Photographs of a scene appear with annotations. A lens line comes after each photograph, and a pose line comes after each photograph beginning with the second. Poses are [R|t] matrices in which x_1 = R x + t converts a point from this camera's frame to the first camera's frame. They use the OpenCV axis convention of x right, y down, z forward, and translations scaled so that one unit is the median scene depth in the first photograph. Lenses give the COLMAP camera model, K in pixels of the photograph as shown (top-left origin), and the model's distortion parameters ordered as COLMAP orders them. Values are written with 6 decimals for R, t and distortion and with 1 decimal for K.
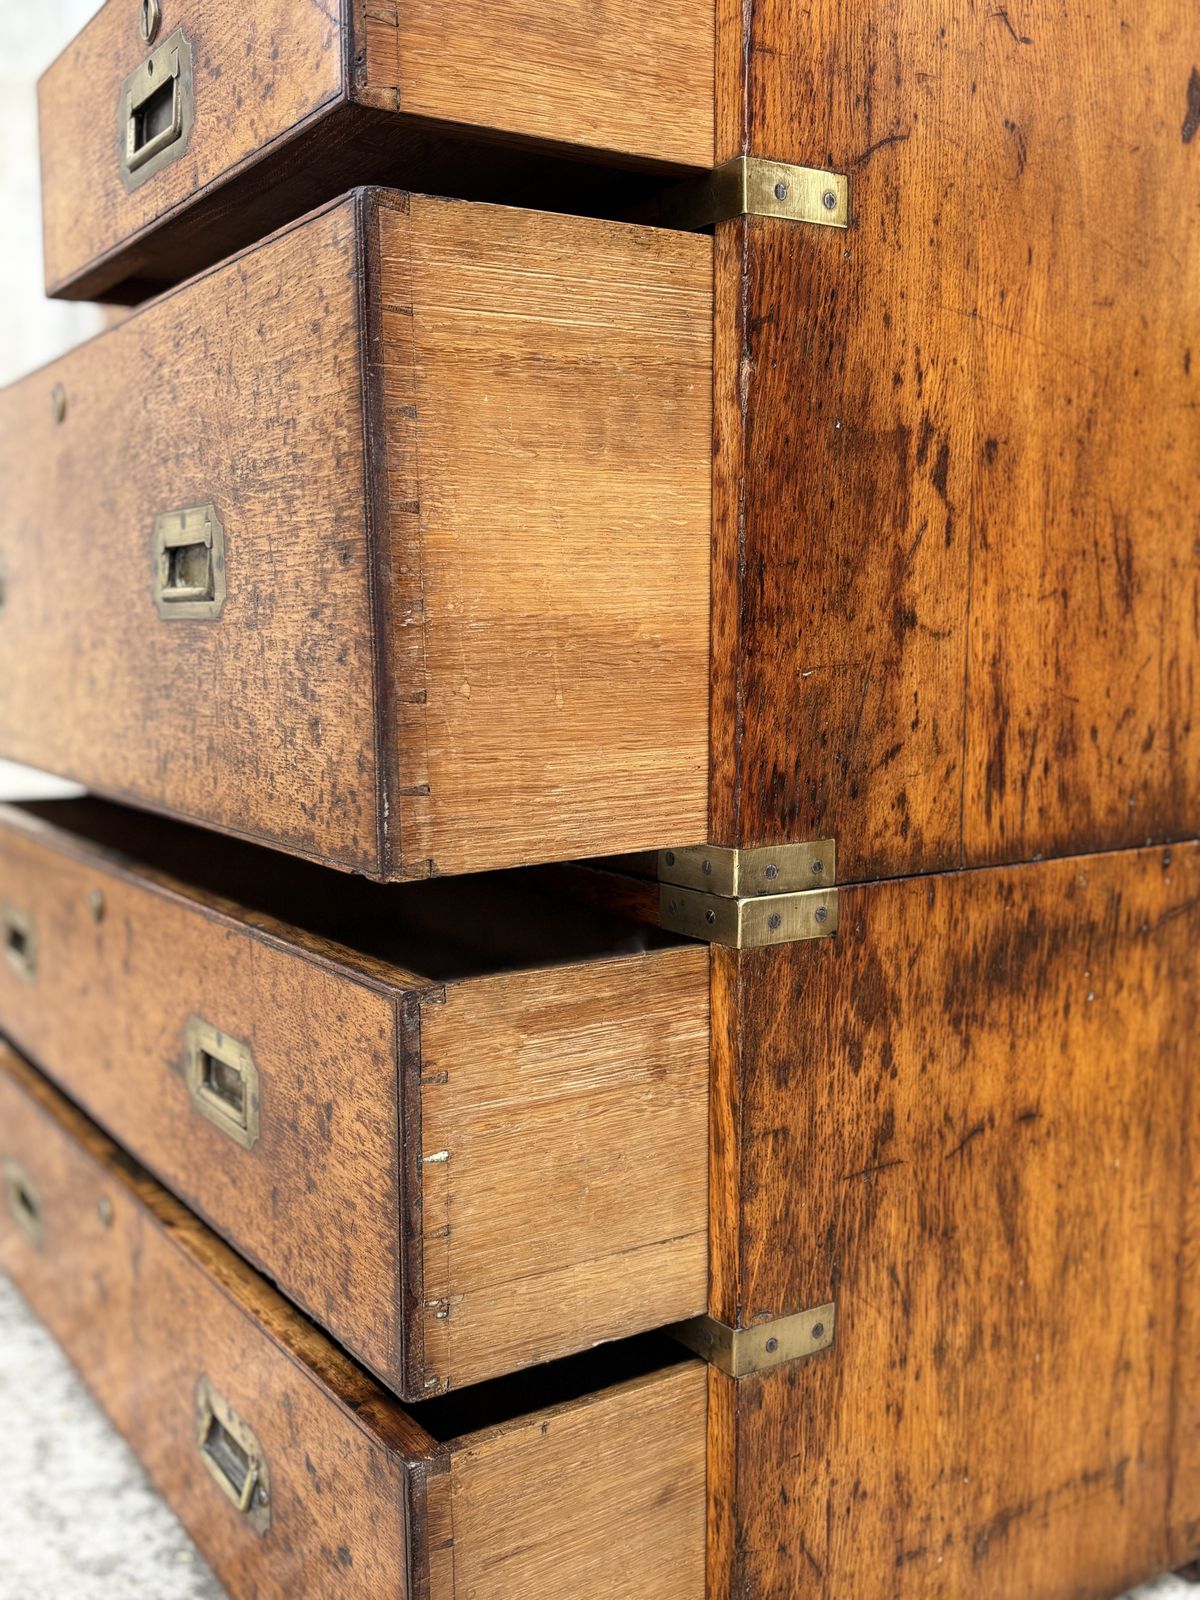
lens RADIAL K [[1557.7, 0, 597.5], [0, 1557.7, 818.6], [0, 0, 1]] dist [0.087729, -0.247816]
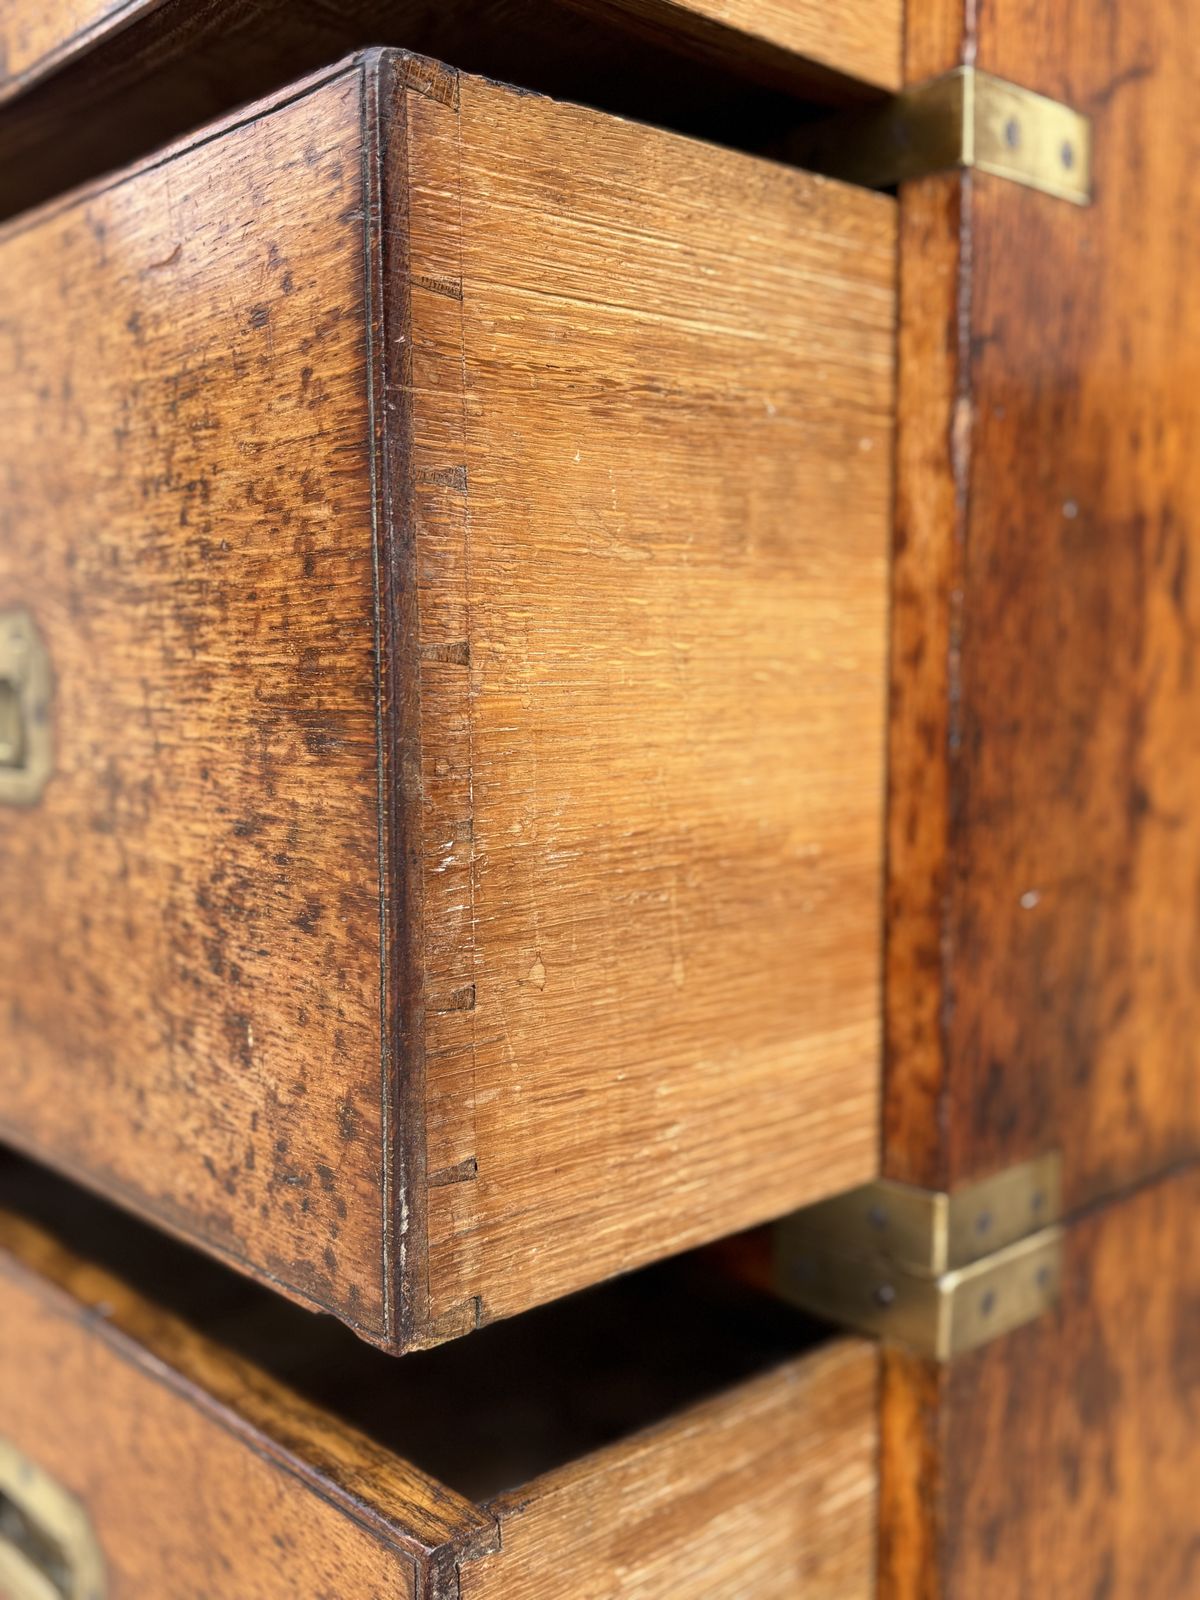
lens RADIAL K [[1567.4, 0, 600.0], [0, 1567.4, 800.0], [0, 0, 1]] dist [0.015162, -0.031182]
pose [[0.986576, -0.007956, 0.163106, -0.137050], [0.014016, 0.999252, -0.036040, -0.112238], [-0.162697, 0.037843, 0.985950, 0.405564]]
